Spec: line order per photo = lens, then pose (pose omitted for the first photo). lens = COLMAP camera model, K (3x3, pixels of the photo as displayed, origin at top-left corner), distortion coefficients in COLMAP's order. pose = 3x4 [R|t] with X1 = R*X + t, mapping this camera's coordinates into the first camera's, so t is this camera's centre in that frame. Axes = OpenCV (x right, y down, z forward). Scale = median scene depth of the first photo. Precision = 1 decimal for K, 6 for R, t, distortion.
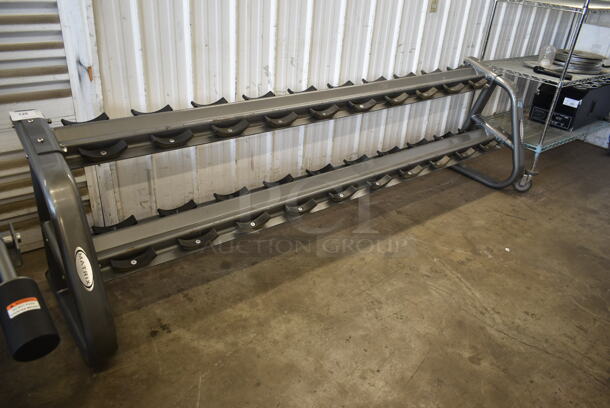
lens RADIAL K [[466.8, 0, 305.0], [0, 466.8, 204.0], [0, 0, 1]] dist [-0.009043, -0.008828]
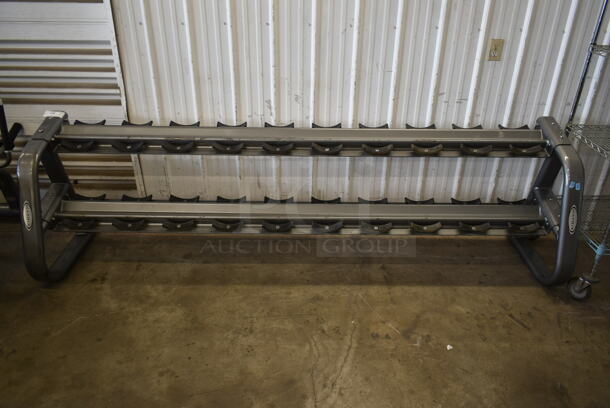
lens RADIAL K [[466.8, 0, 305.0], [0, 466.8, 204.0], [0, 0, 1]] dist [-0.009043, -0.008828]
pose [[0.783710, 0.242894, -0.571665, 0.651422], [-0.260720, 0.964004, 0.052167, -0.126858], [0.563759, 0.108161, 0.818827, 0.142667]]
